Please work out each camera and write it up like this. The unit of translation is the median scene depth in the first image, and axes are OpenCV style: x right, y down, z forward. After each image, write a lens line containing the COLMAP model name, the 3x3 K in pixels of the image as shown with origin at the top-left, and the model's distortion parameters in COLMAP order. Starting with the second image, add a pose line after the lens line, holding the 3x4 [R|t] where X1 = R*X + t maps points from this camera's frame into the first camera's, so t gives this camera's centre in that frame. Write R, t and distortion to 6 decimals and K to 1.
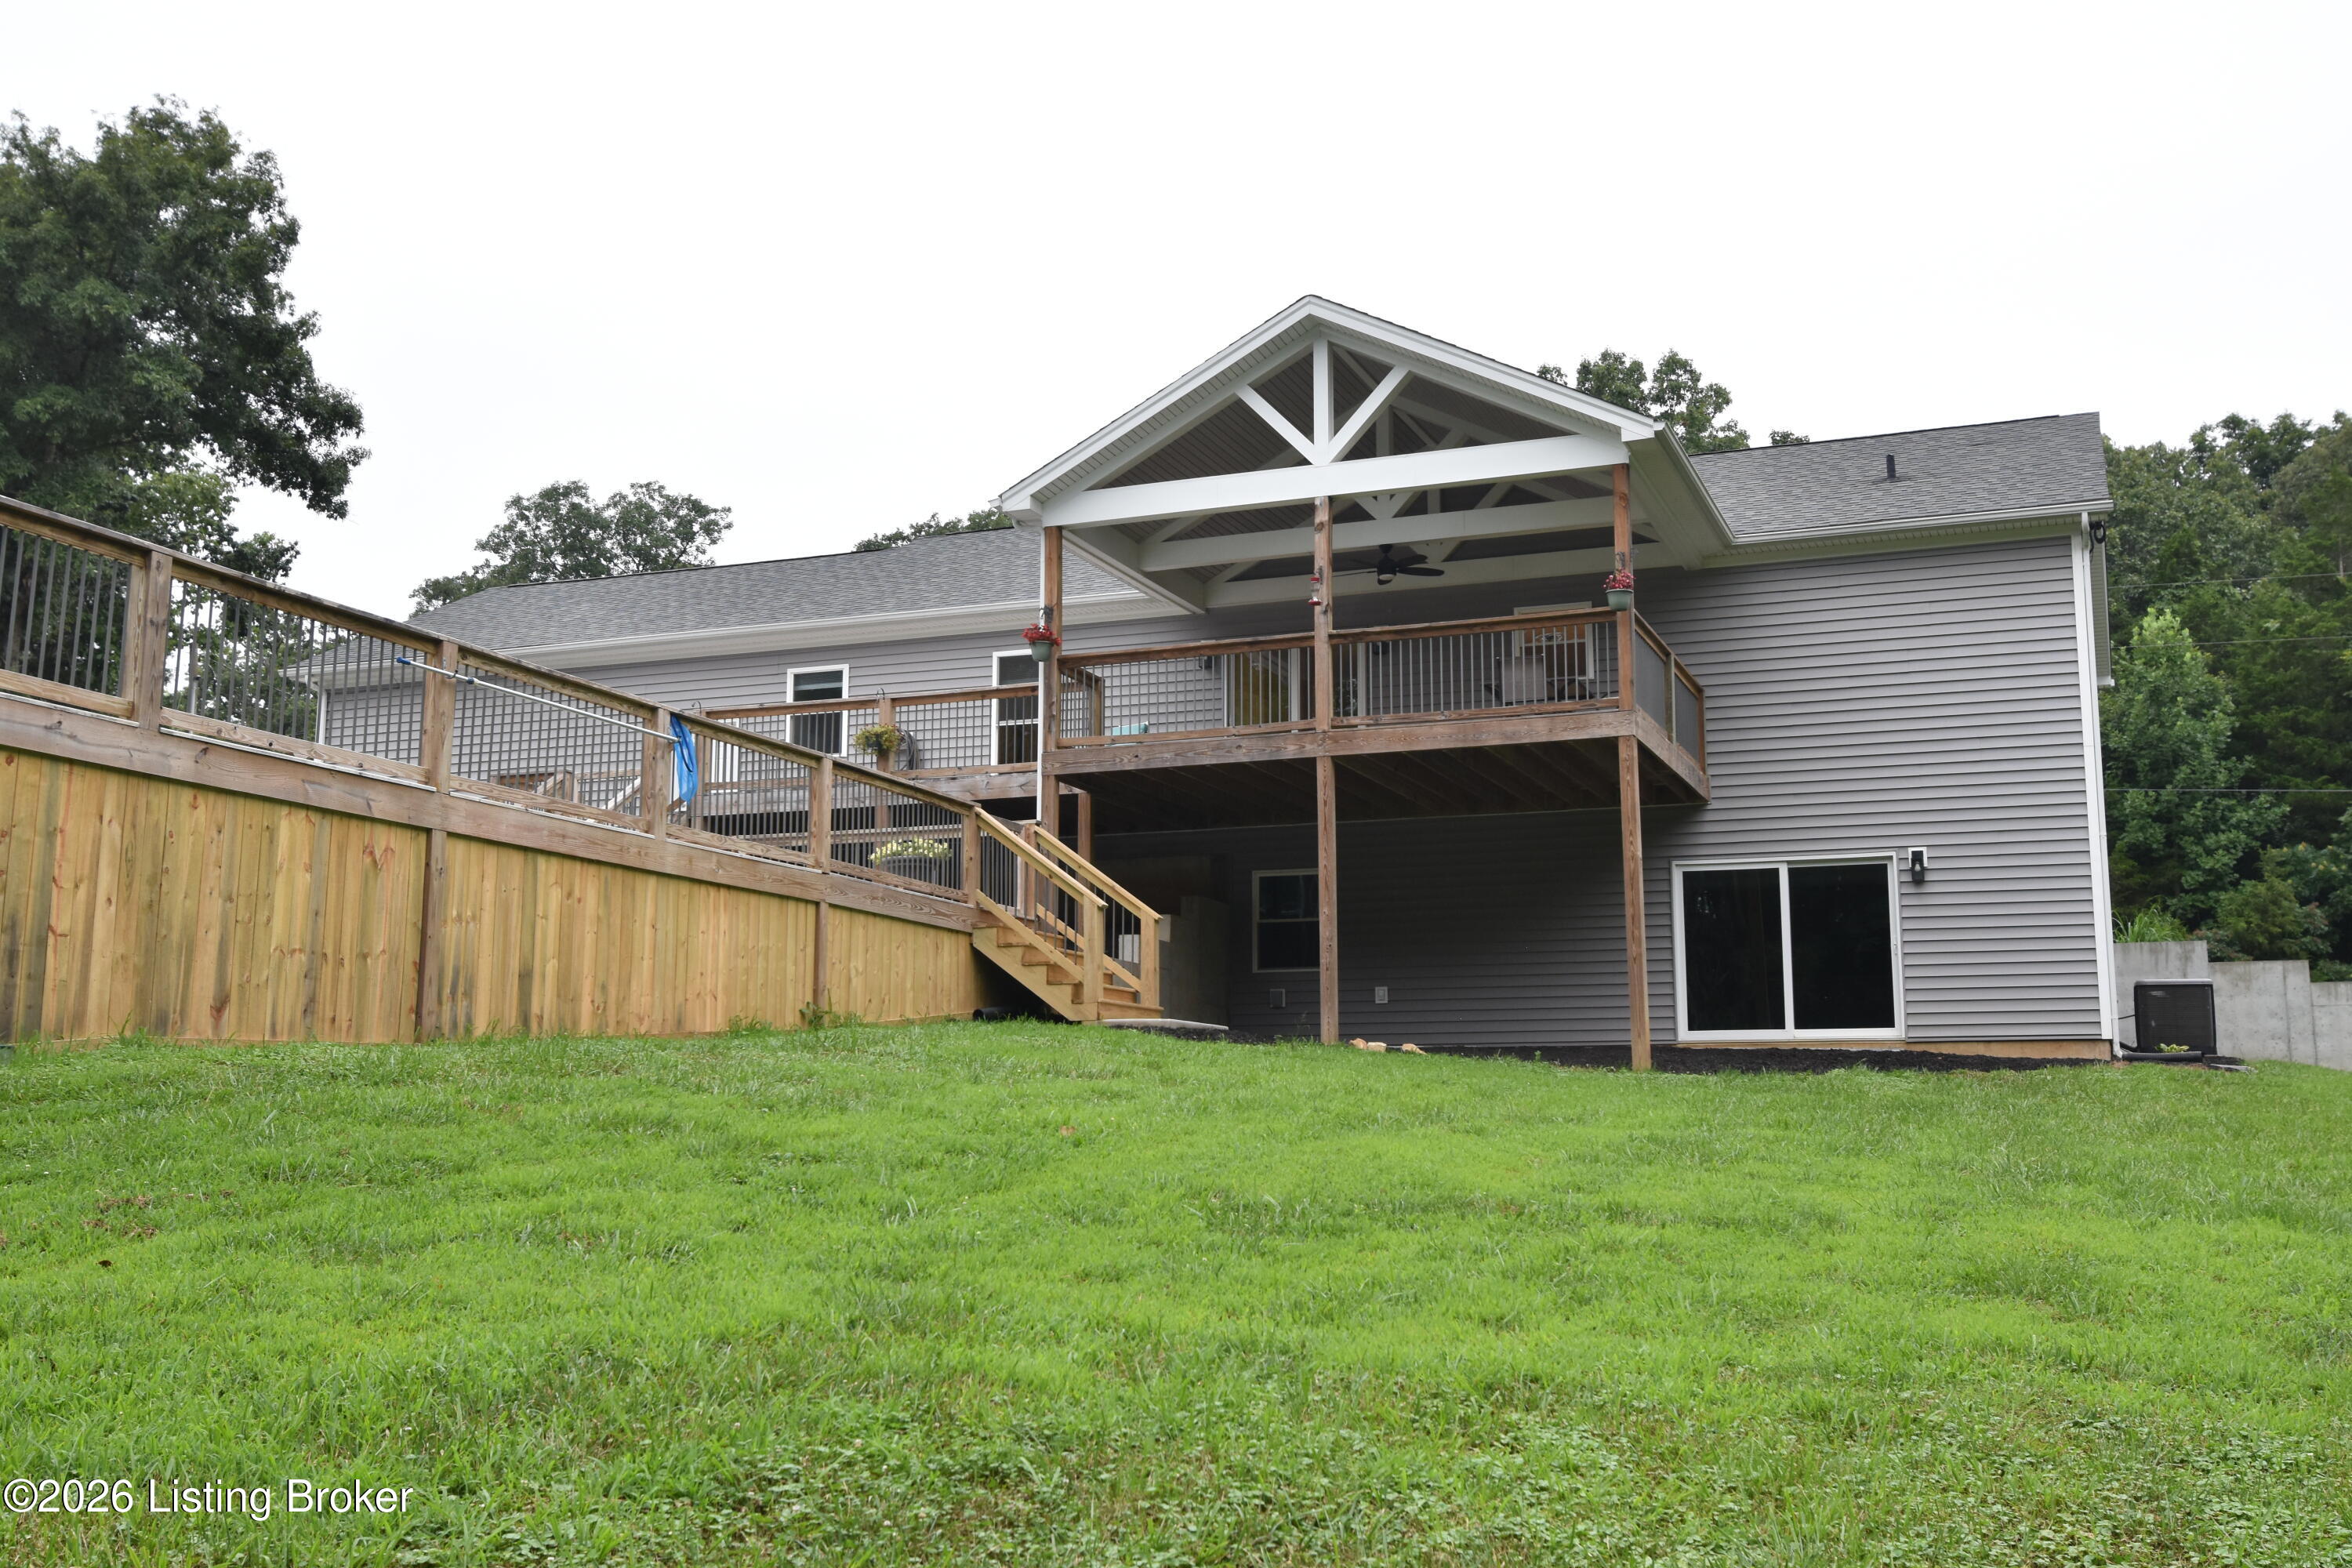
lens RADIAL K [[2385.5, 0, 1175.4], [0, 2385.5, 785.9], [0, 0, 1]] dist [0.040370, 0.000000]
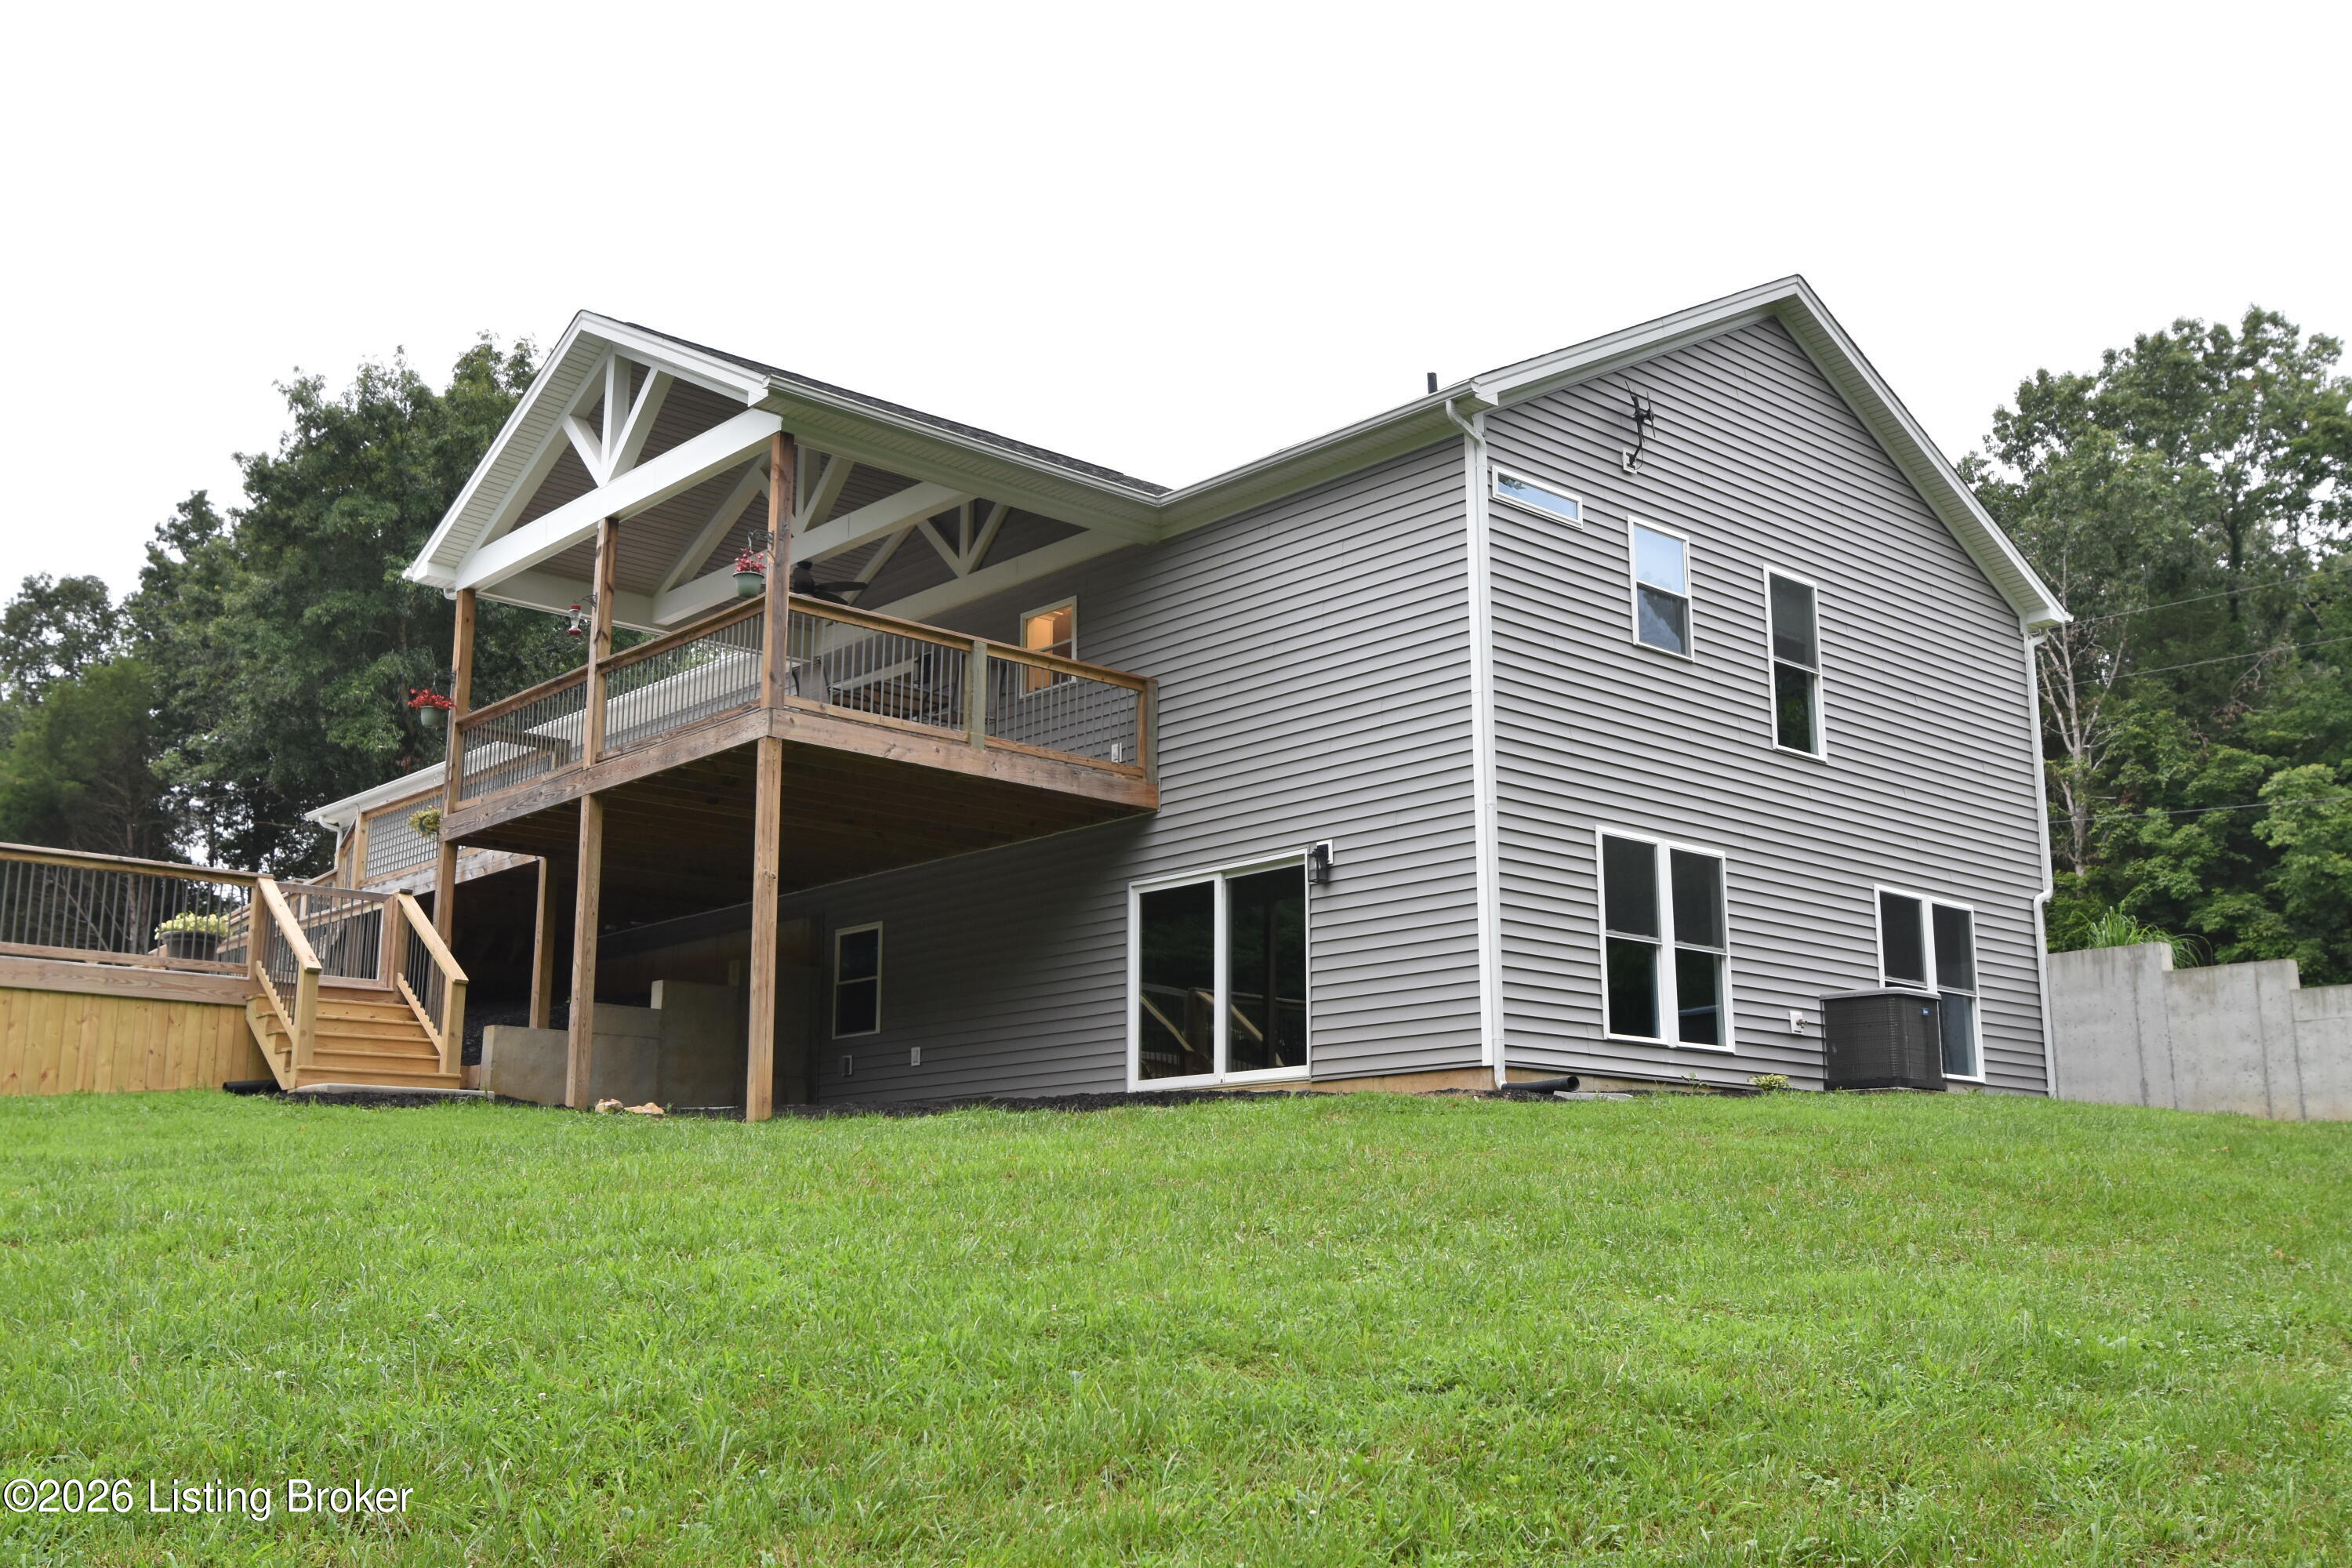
lens RADIAL K [[2315.1, 0, 1176.8], [0, 2315.1, 780.4], [0, 0, 1]] dist [0.038406, 0.000000]
pose [[0.893585, -0.096161, -0.438473, 0.589628], [0.070086, 0.994694, -0.075313, 0.058747], [0.443389, 0.036568, 0.895583, 0.264523]]
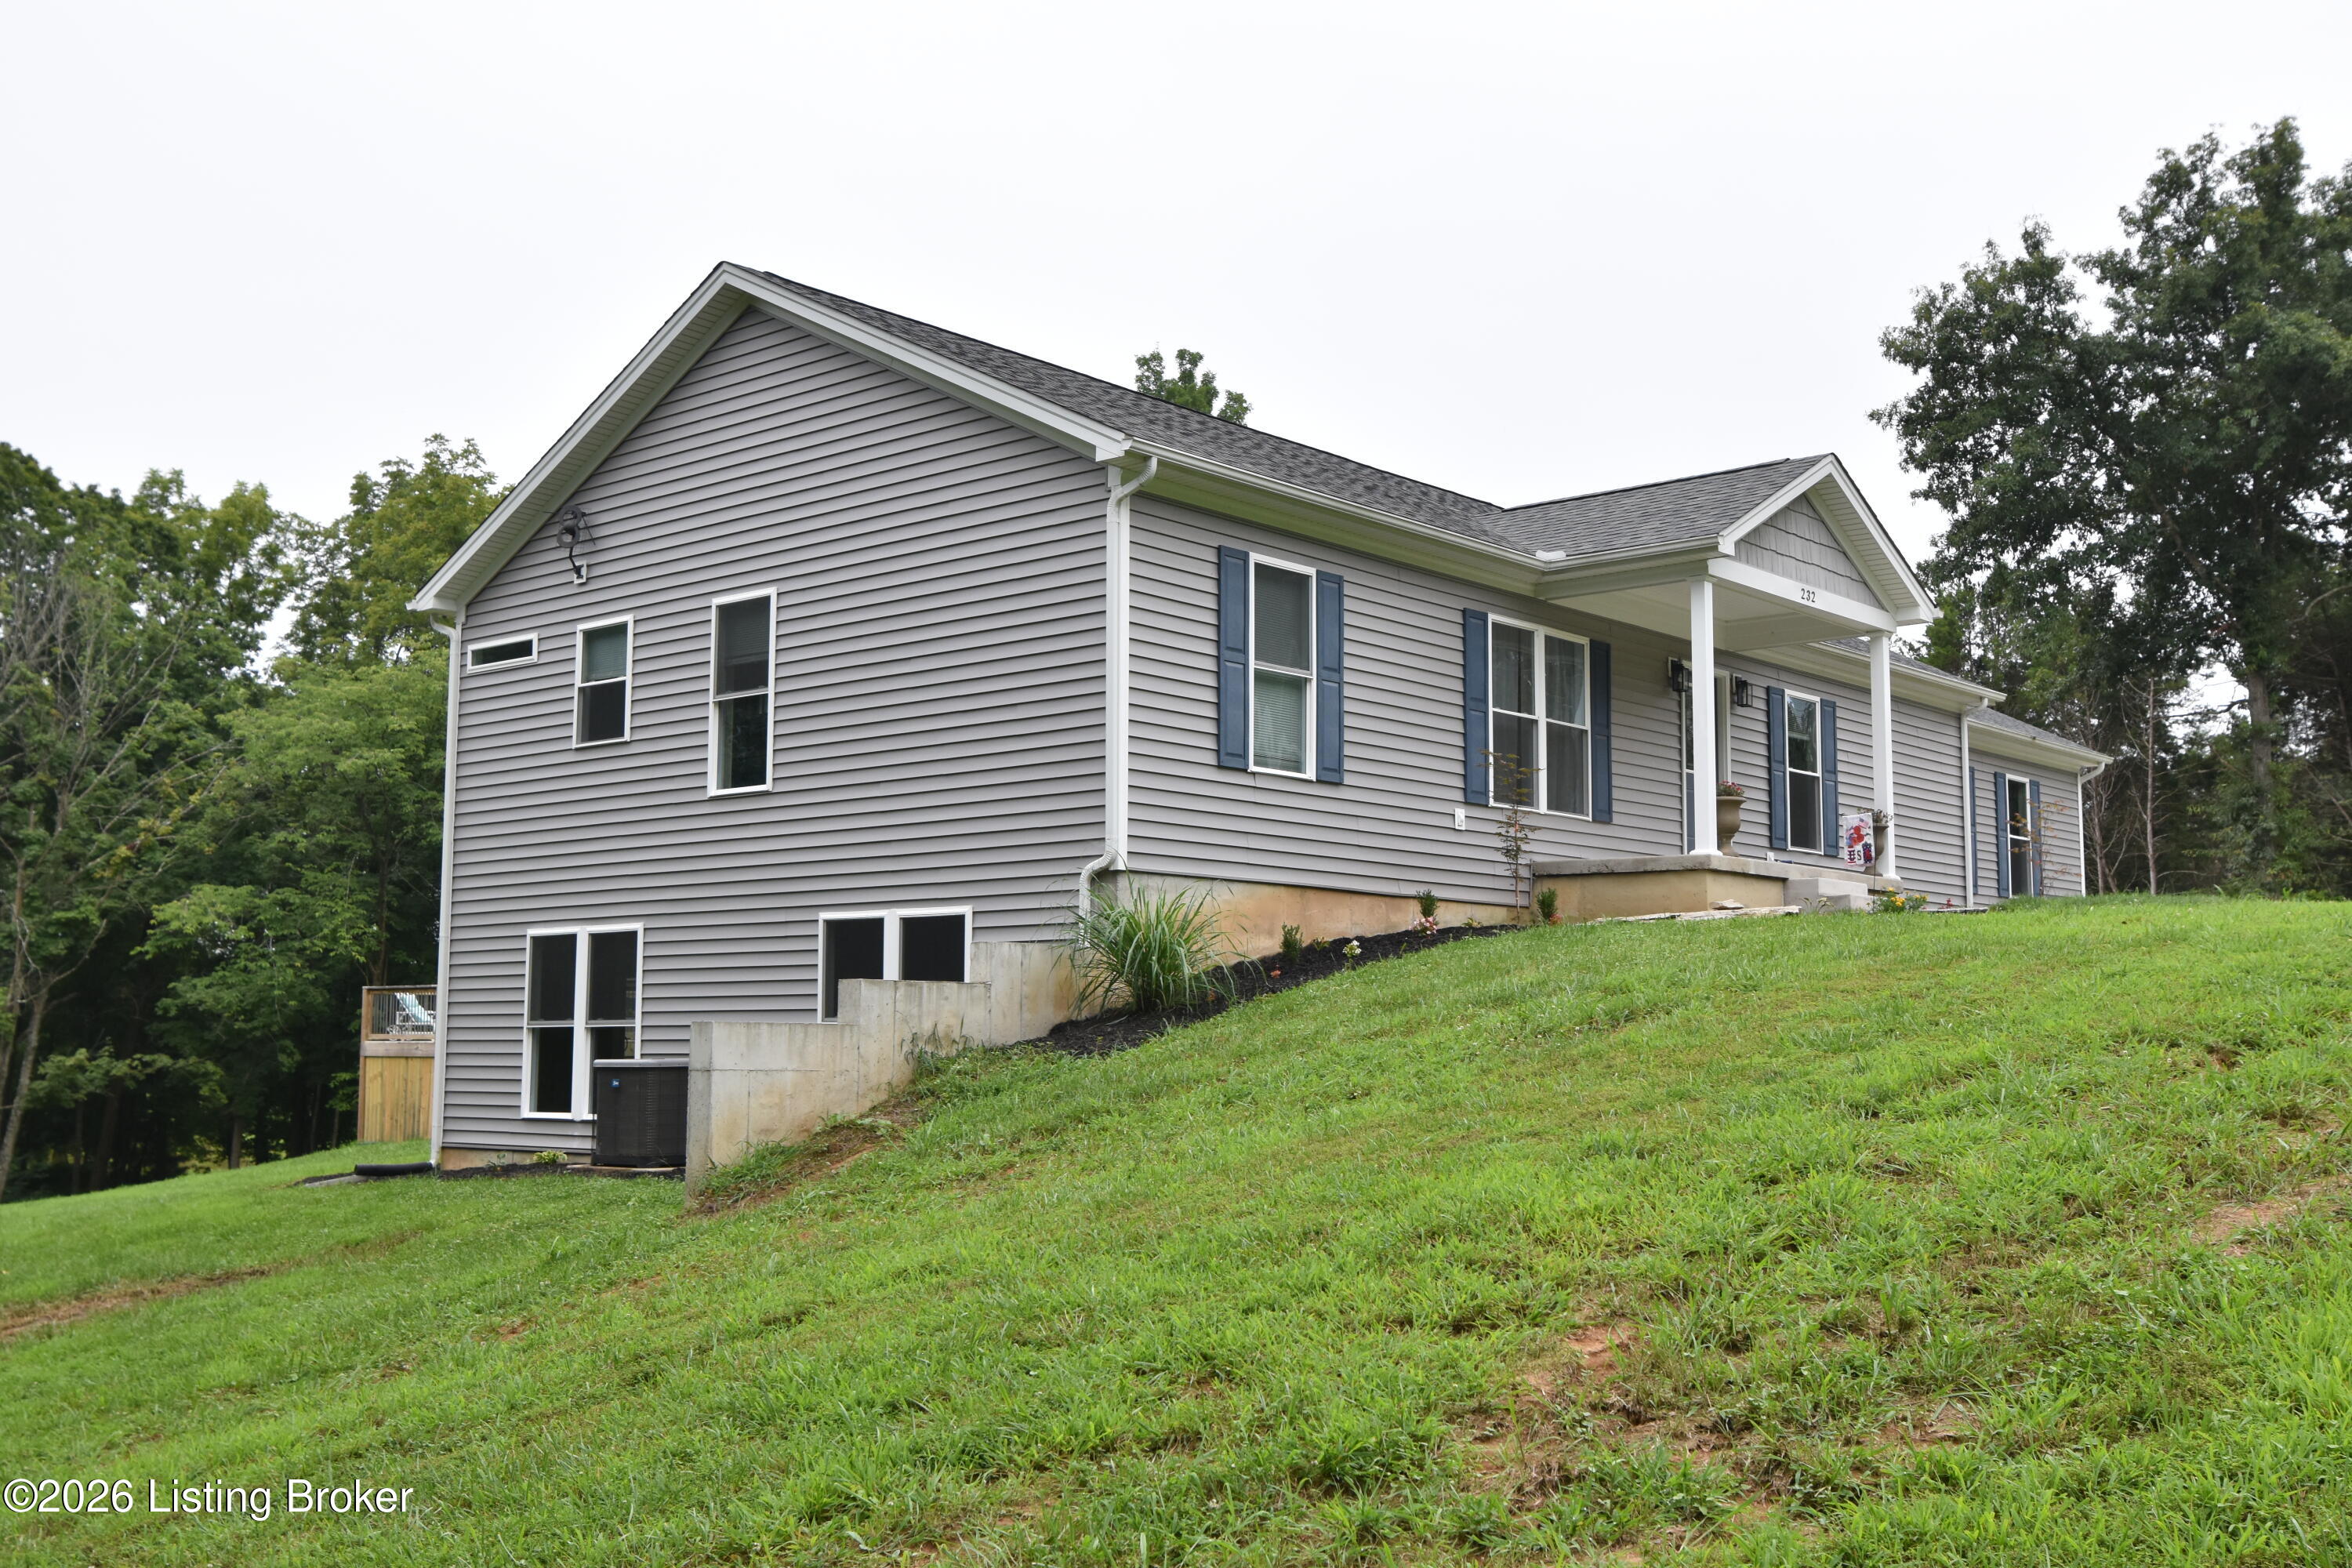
lens RADIAL K [[2385.5, 0, 1177.2], [0, 2385.5, 783.1], [0, 0, 1]] dist [0.040370, 0.000000]
pose [[-0.331911, -0.113148, -0.936500, 1.106486], [0.146392, 0.974574, -0.169632, 0.153278], [0.931882, -0.193398, -0.306908, 1.441457]]
